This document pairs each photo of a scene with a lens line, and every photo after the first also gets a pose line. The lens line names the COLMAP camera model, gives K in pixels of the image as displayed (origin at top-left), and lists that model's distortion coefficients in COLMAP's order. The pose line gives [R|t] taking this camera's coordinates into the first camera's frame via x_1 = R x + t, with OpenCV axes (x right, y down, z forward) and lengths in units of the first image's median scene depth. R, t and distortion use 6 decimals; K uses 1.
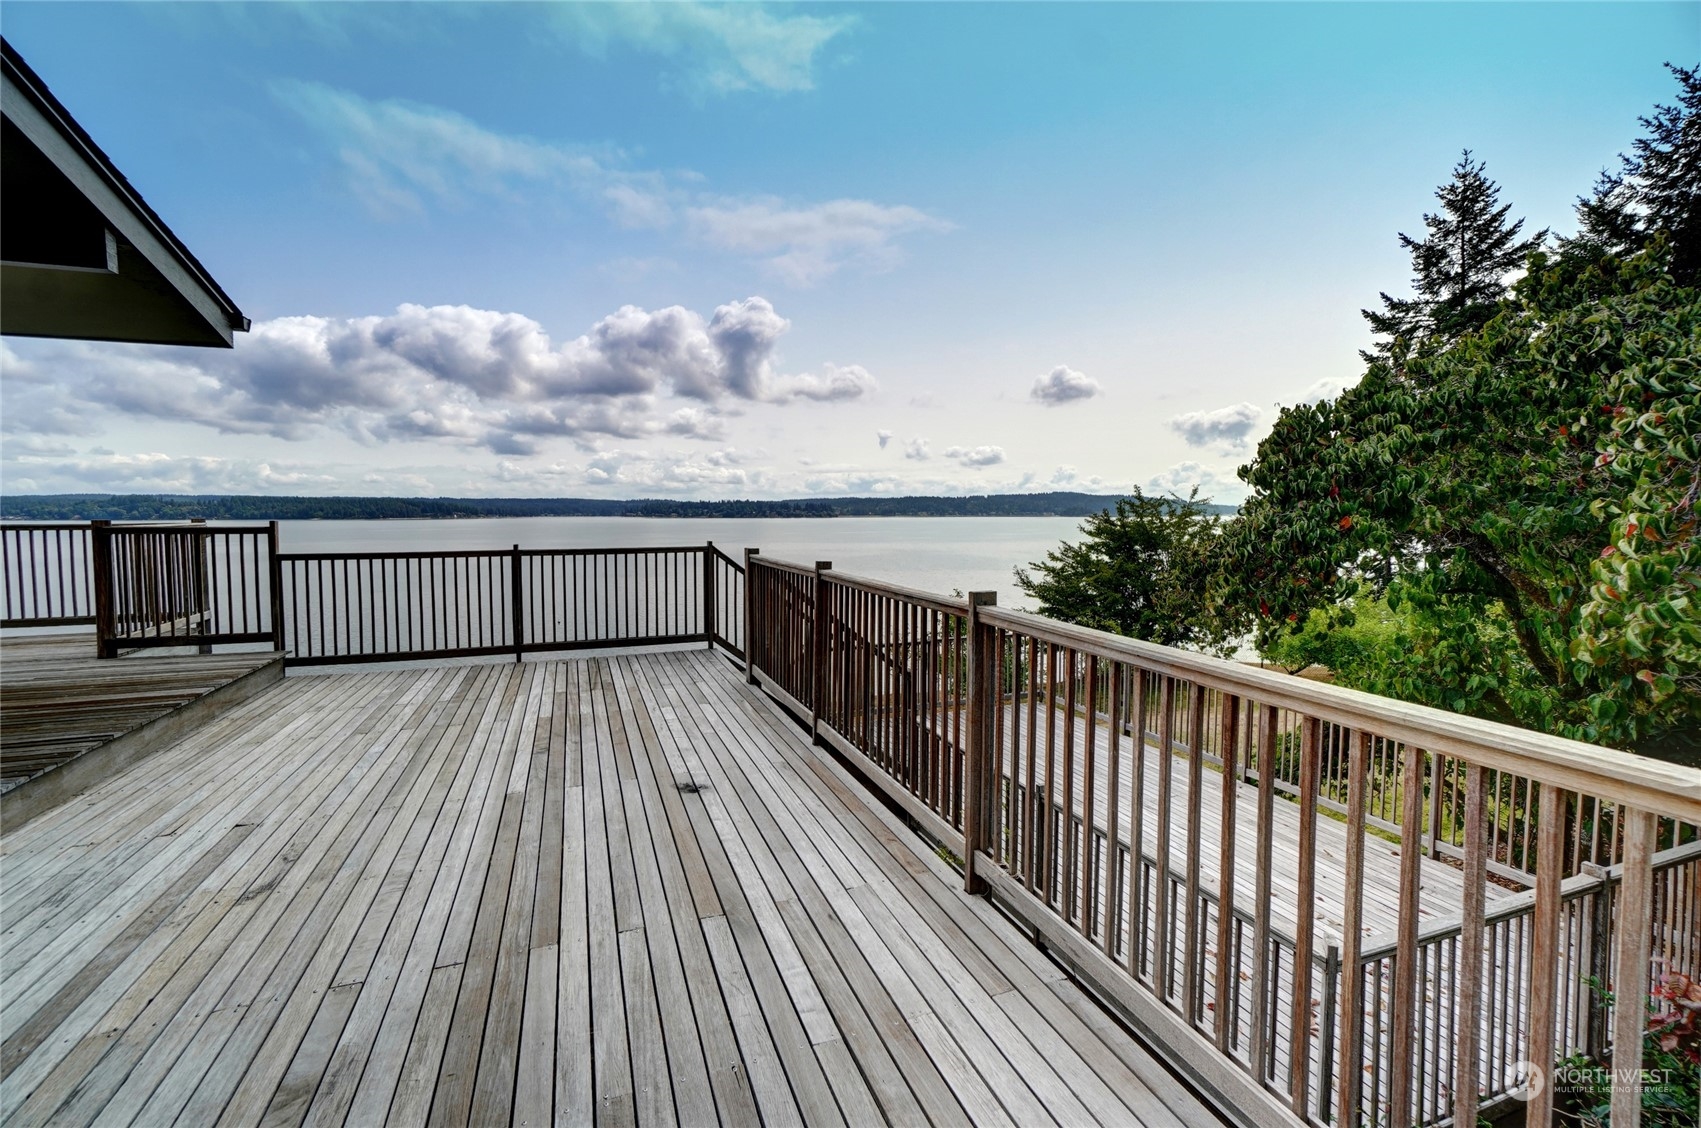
lens RADIAL K [[722.0, 0, 850.5], [0, 722.0, 564.0], [0, 0, 1]] dist [0.000014, 0.000385]
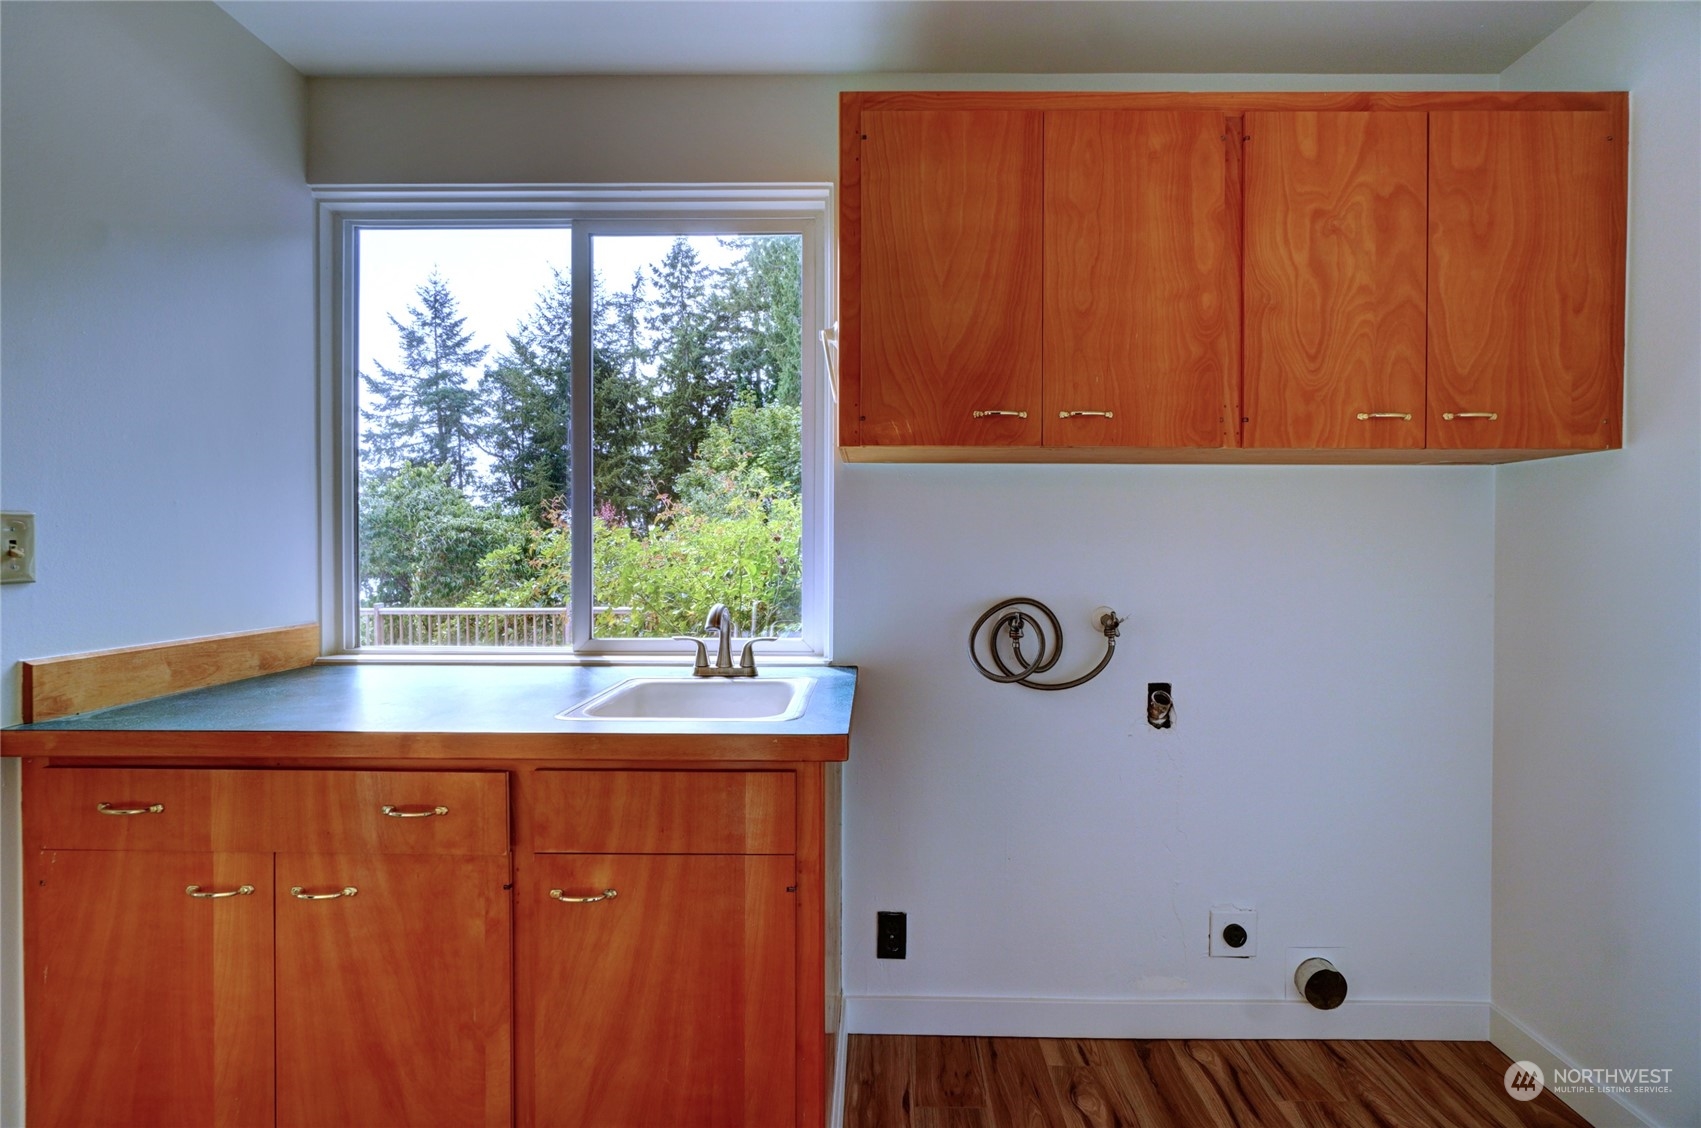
lens RADIAL K [[746.0, 0, 850.5], [0, 746.0, 564.0], [0, 0, 1]] dist [-0.001733, -0.000033]
pose [[0.374883, -0.003811, 0.927064, -0.087637], [0.044576, 0.998909, -0.013919, 0.002779], [-0.926000, 0.046543, 0.374644, -0.138943]]
